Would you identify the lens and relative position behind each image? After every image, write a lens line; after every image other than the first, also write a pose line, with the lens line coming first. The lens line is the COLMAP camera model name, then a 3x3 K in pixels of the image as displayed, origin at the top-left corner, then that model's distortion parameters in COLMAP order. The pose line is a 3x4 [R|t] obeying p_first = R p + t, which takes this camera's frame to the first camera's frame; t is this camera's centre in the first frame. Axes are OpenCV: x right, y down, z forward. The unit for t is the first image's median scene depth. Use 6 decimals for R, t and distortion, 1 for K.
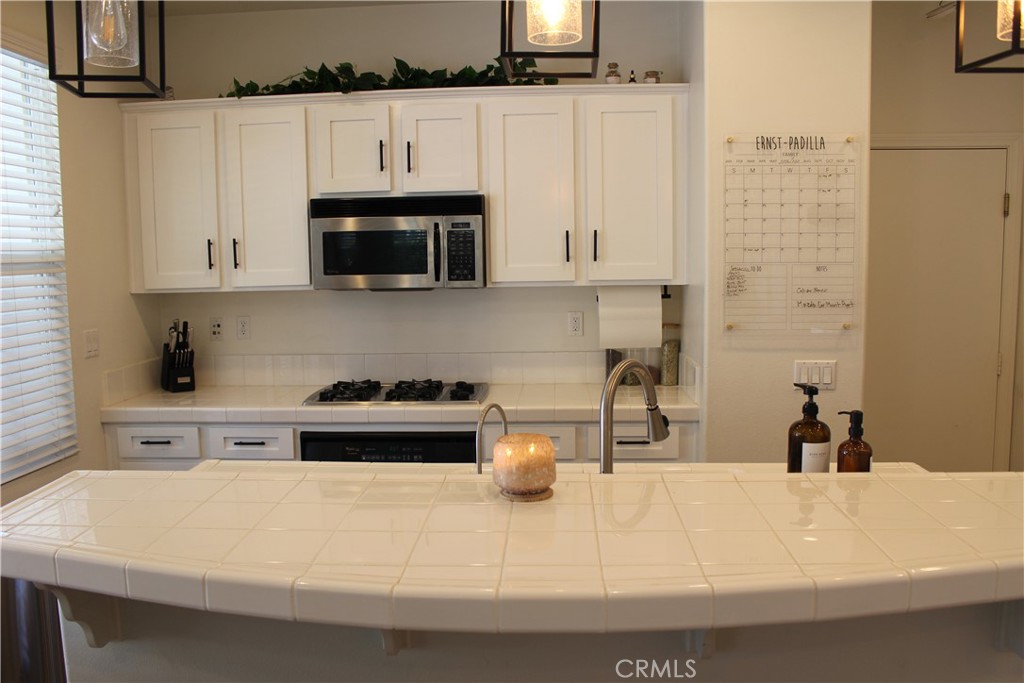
lens RADIAL K [[844.5, 0, 510.7], [0, 844.5, 348.9], [0, 0, 1]] dist [-0.101740, 0.014501]
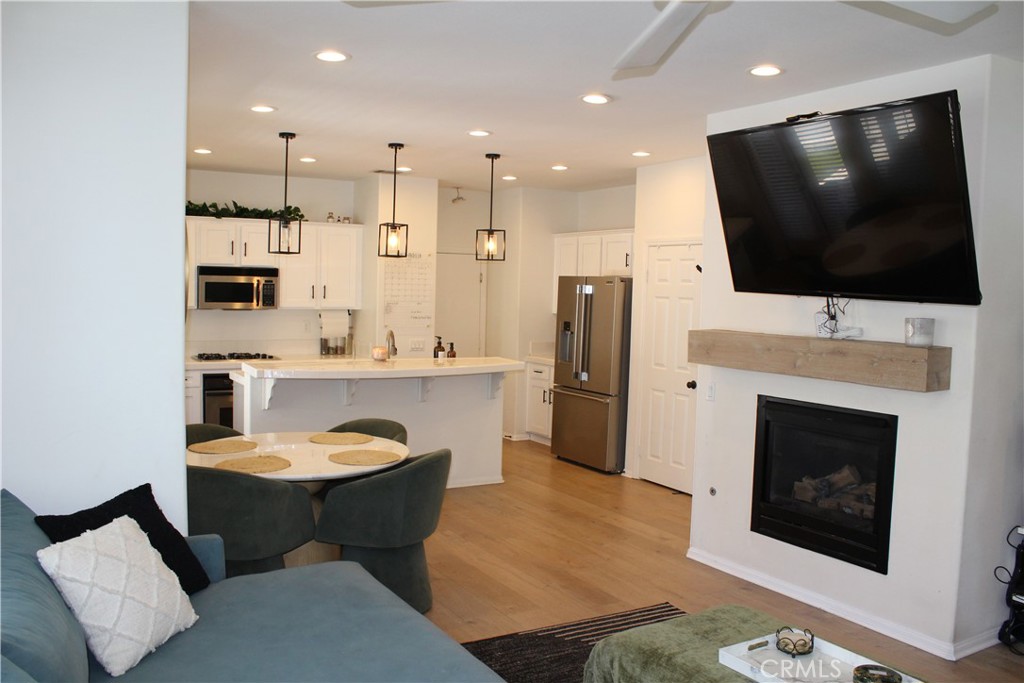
lens RADIAL K [[844.5, 0, 511.0], [0, 844.5, 340.9], [0, 0, 1]] dist [-0.101740, 0.014501]
pose [[0.826380, -0.002579, 0.563107, -0.774381], [0.026824, 0.999035, -0.034791, 0.105428], [-0.562473, 0.043855, 0.825651, -1.182652]]
